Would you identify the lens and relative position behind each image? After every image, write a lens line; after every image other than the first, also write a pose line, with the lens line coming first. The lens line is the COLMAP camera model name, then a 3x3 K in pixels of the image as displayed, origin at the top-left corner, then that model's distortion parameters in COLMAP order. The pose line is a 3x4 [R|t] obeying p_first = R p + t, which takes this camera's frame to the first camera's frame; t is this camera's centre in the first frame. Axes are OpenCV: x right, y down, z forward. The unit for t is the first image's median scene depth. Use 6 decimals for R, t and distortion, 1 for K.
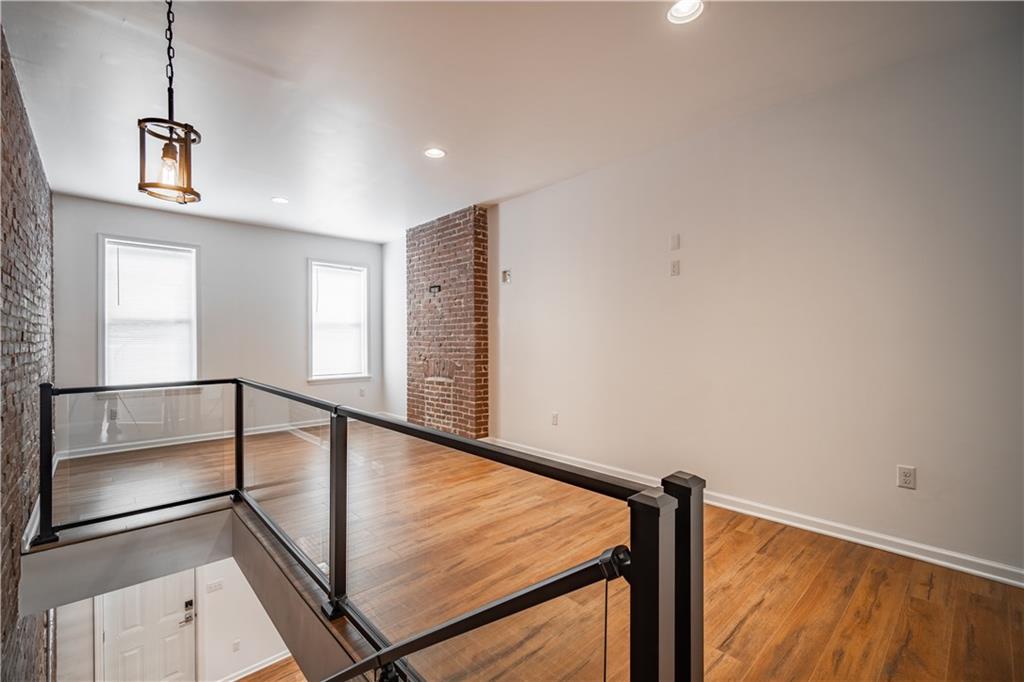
lens RADIAL K [[443.1, 0, 510.0], [0, 443.1, 353.5], [0, 0, 1]] dist [0.000652, 0.000198]
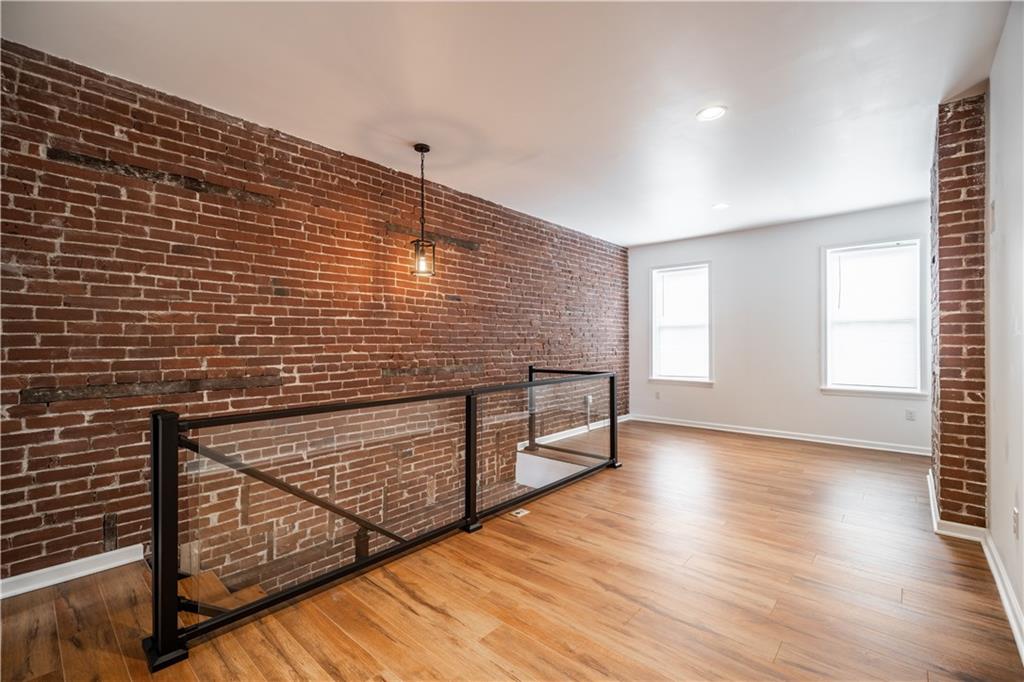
lens RADIAL K [[443.1, 0, 510.0], [0, 443.1, 353.5], [0, 0, 1]] dist [0.000652, 0.000198]
pose [[0.084382, 0.028079, -0.996038, 0.409309], [-0.028038, 0.999274, 0.025795, -0.015560], [0.996039, 0.025750, 0.085108, 0.379091]]
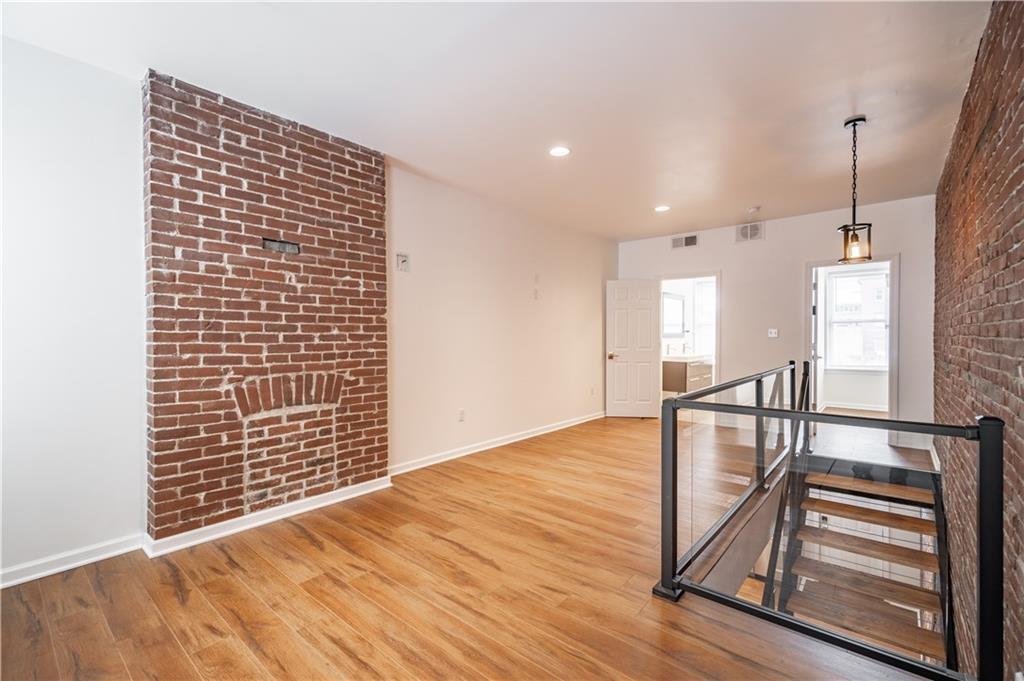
lens RADIAL K [[443.1, 0, 510.0], [0, 443.1, 353.0], [0, 0, 1]] dist [0.000652, 0.000198]
pose [[-0.111770, -0.028764, 0.993318, -0.787167], [0.035263, 0.998837, 0.032891, -0.023857], [-0.993108, 0.038704, -0.110625, 0.835849]]
